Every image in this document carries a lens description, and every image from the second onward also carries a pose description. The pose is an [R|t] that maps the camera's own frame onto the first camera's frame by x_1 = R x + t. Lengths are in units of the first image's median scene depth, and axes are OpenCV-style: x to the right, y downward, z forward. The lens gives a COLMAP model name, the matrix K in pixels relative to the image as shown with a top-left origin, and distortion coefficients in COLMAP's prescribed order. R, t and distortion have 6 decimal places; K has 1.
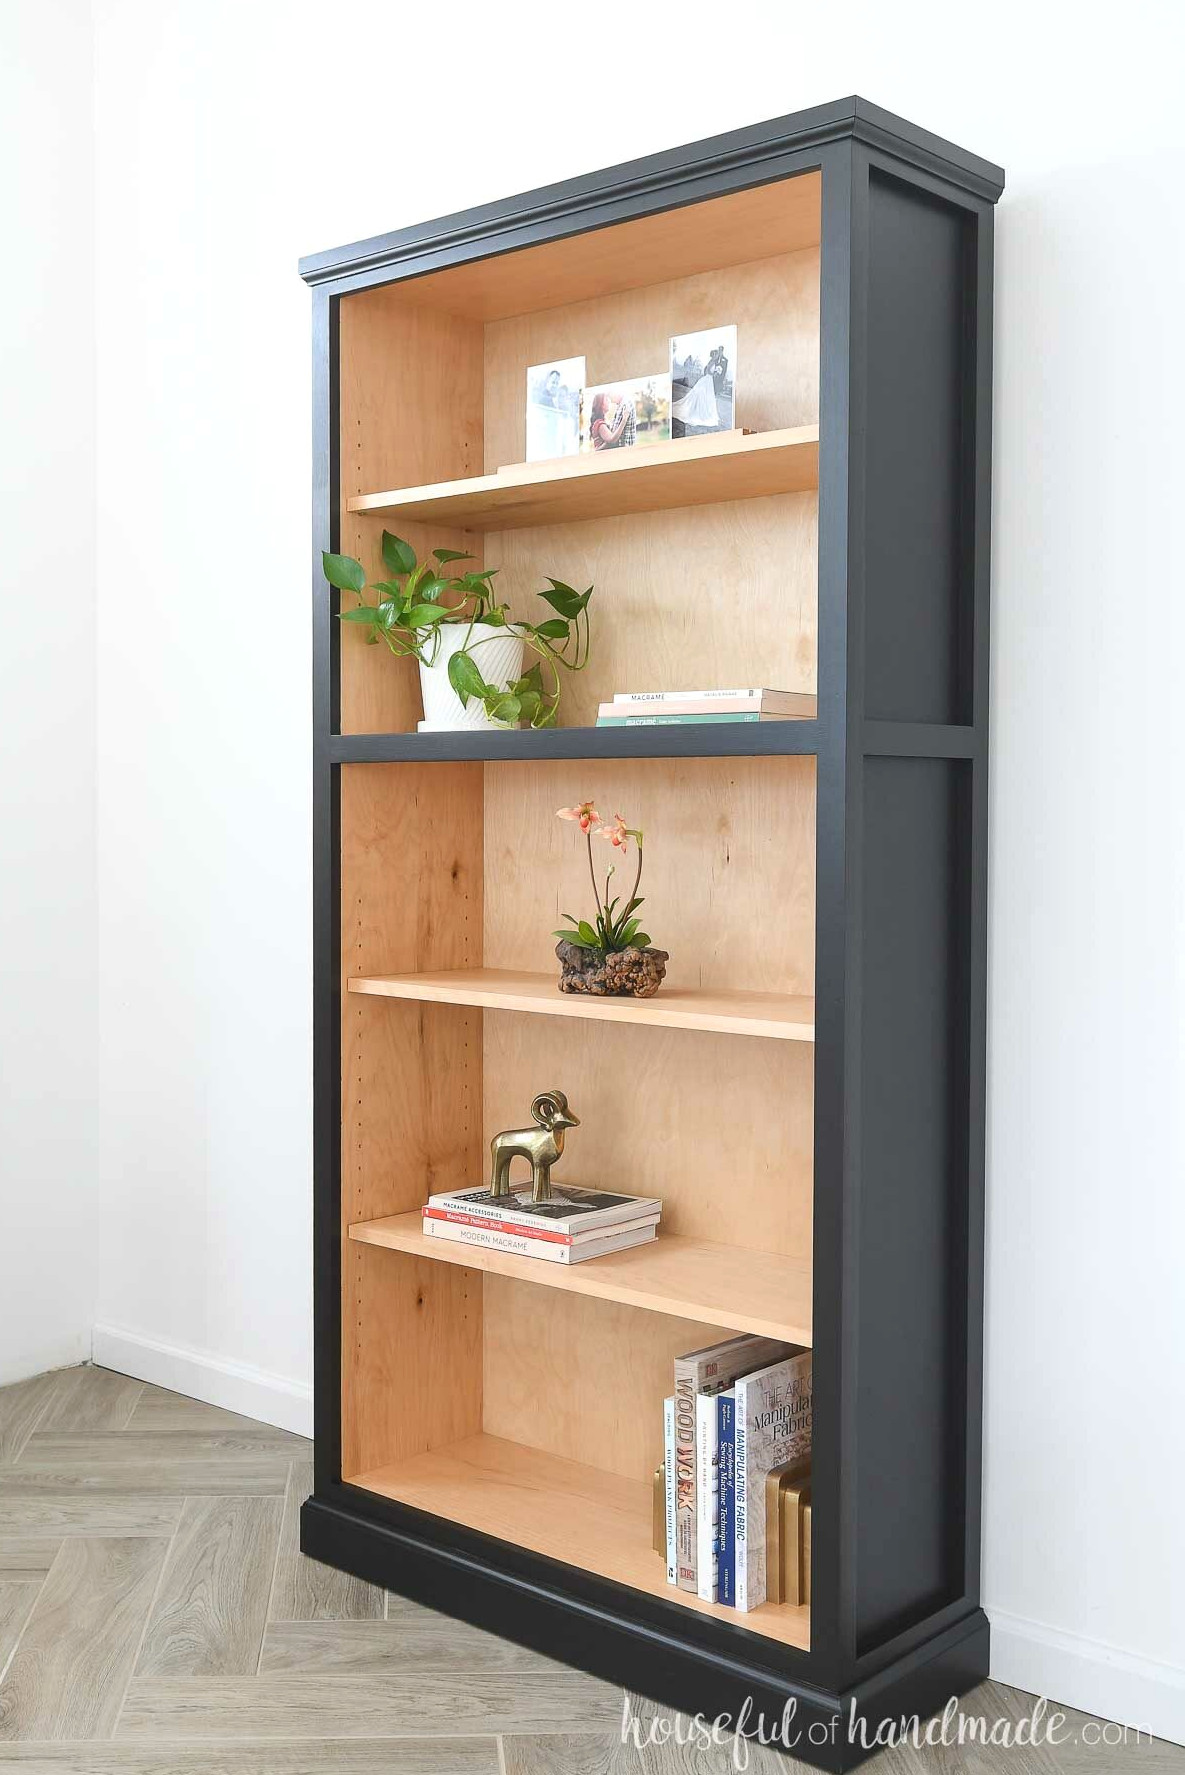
lens RADIAL K [[1803.3, 0, 592.1], [0, 1803.3, 899.5], [0, 0, 1]] dist [-0.002143, 0.000000]
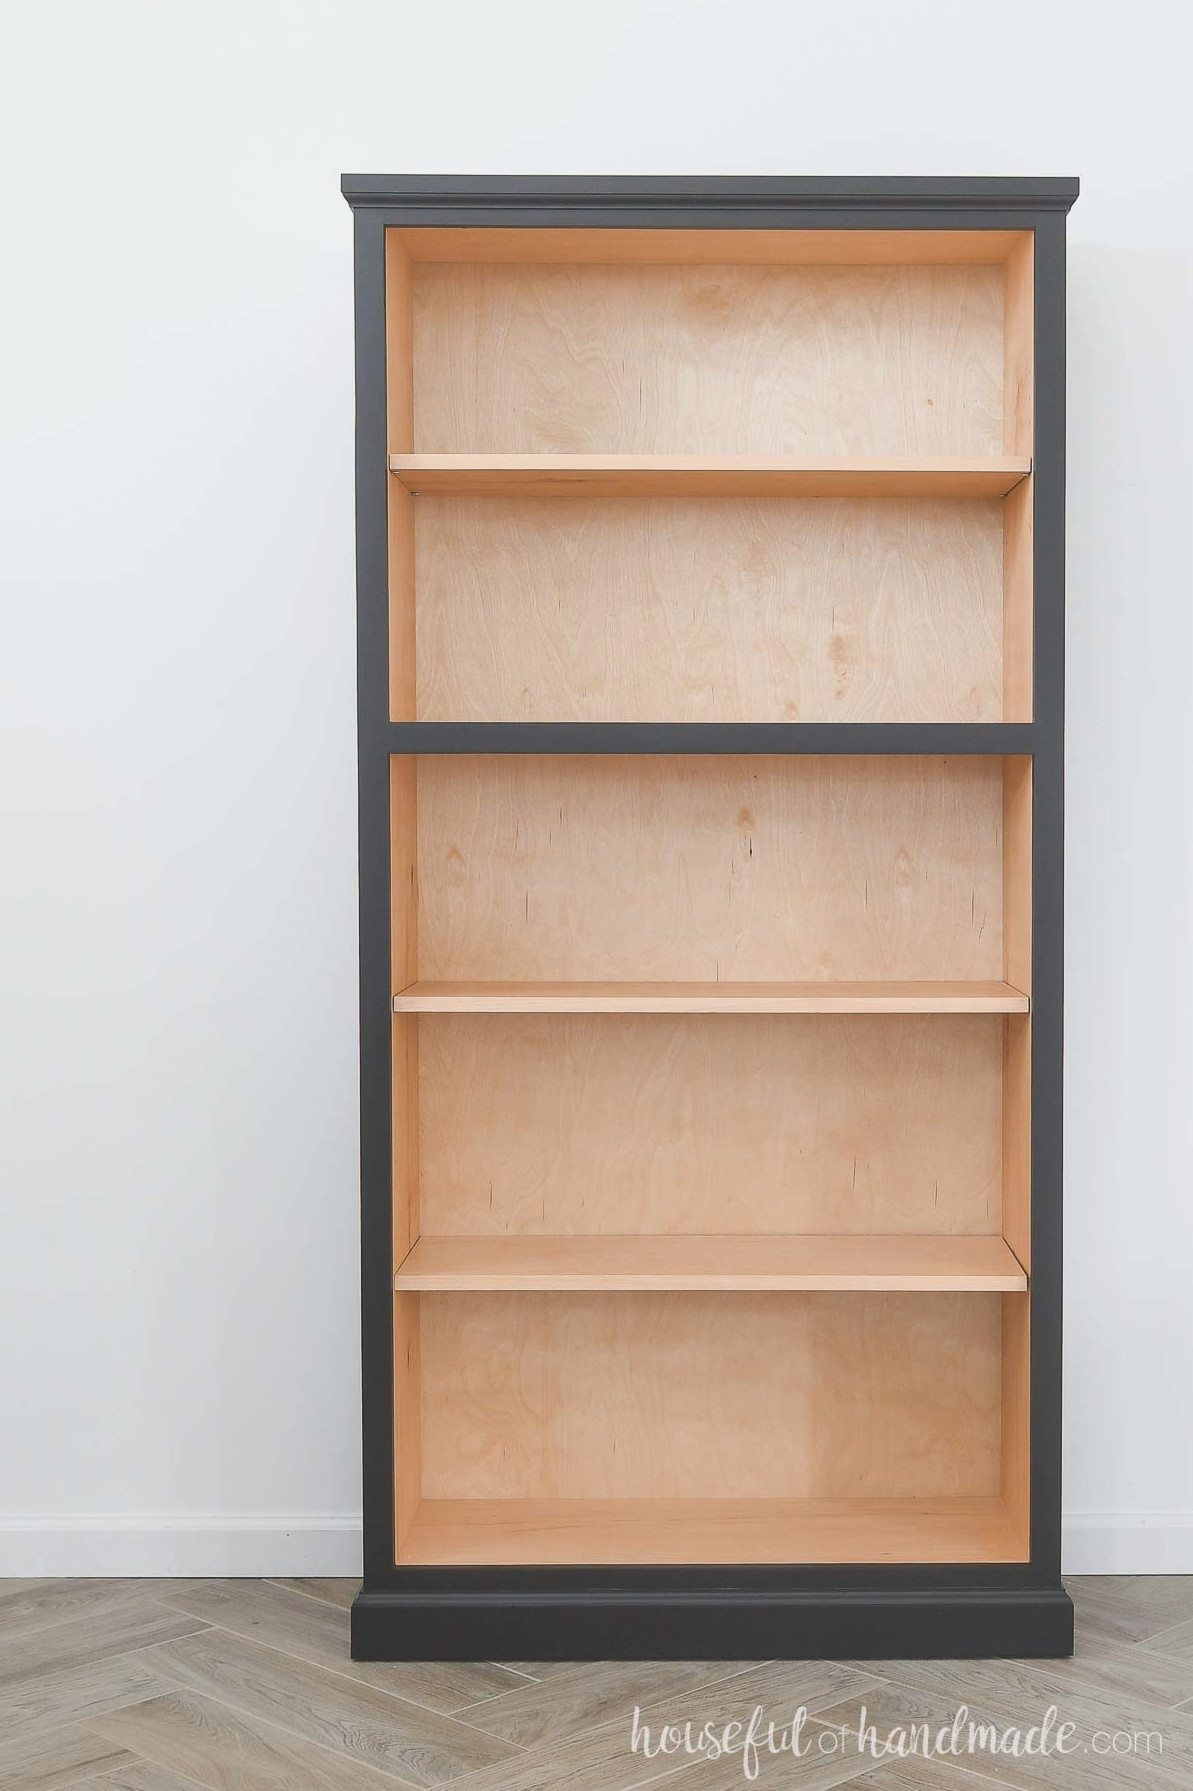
lens RADIAL K [[2250.7, 0, 761.7], [0, 2250.7, 929.3], [0, 0, 1]] dist [-0.006745, 0.000000]
pose [[0.745161, -0.042854, 0.665507, -0.793755], [0.037273, 0.999050, 0.022597, -0.008334], [-0.665843, 0.007967, 0.746050, 0.060446]]
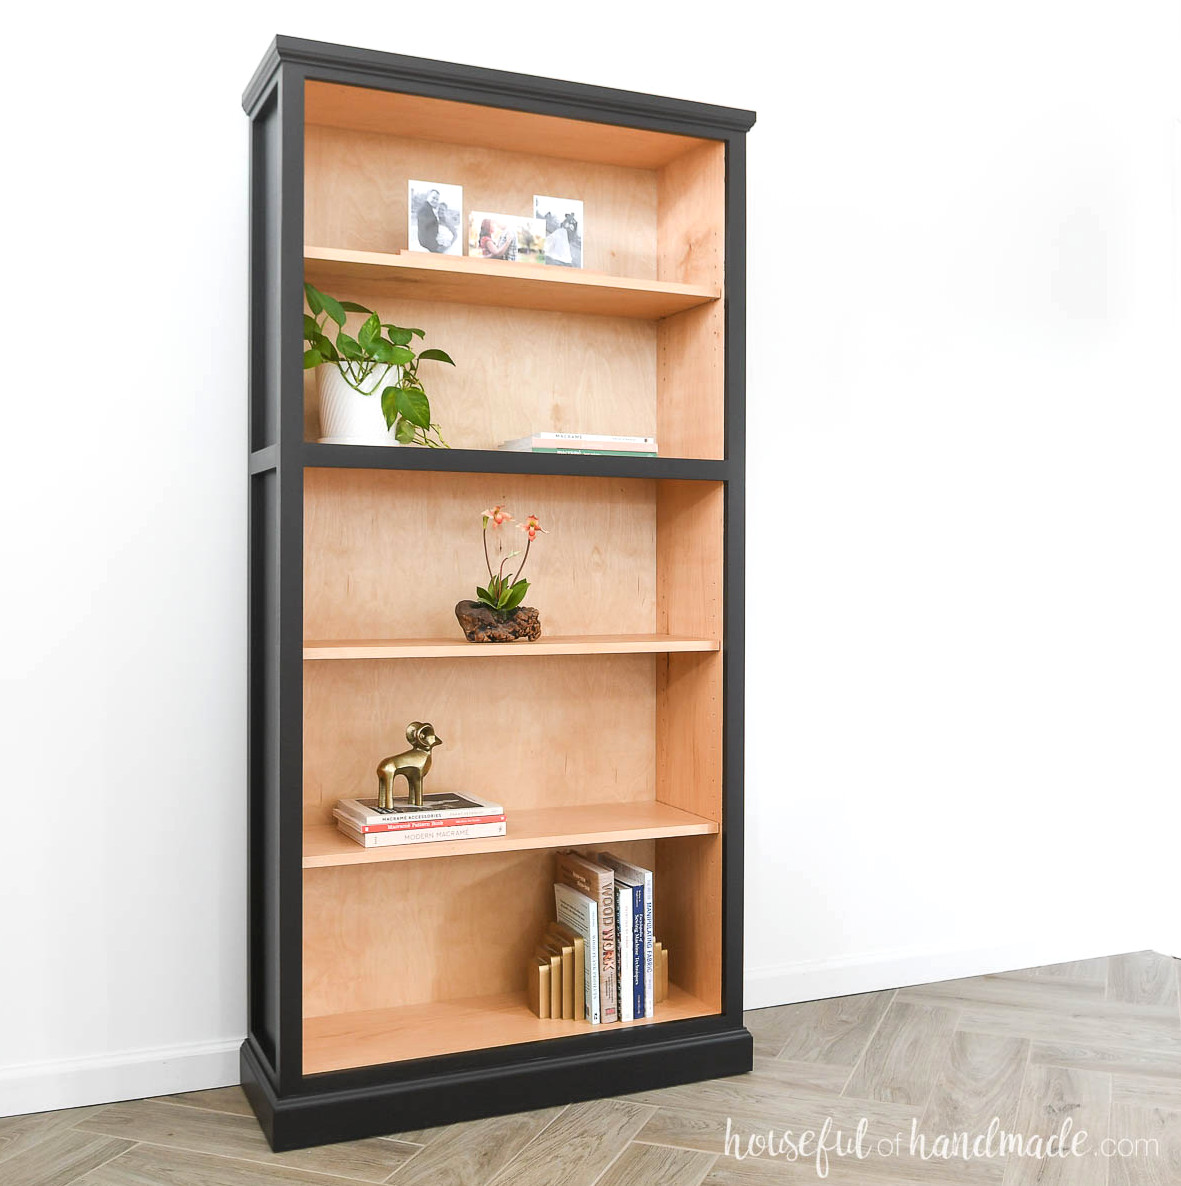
lens RADIAL K [[1282.4, 0, 599.9], [0, 1282.4, 597.2], [0, 0, 1]] dist [-0.026419, 0.000000]
pose [[0.442691, -0.024259, 0.896346, -0.866550], [0.044927, 0.998979, 0.004849, 0.016309], [-0.895548, 0.038123, 0.443328, 0.486053]]
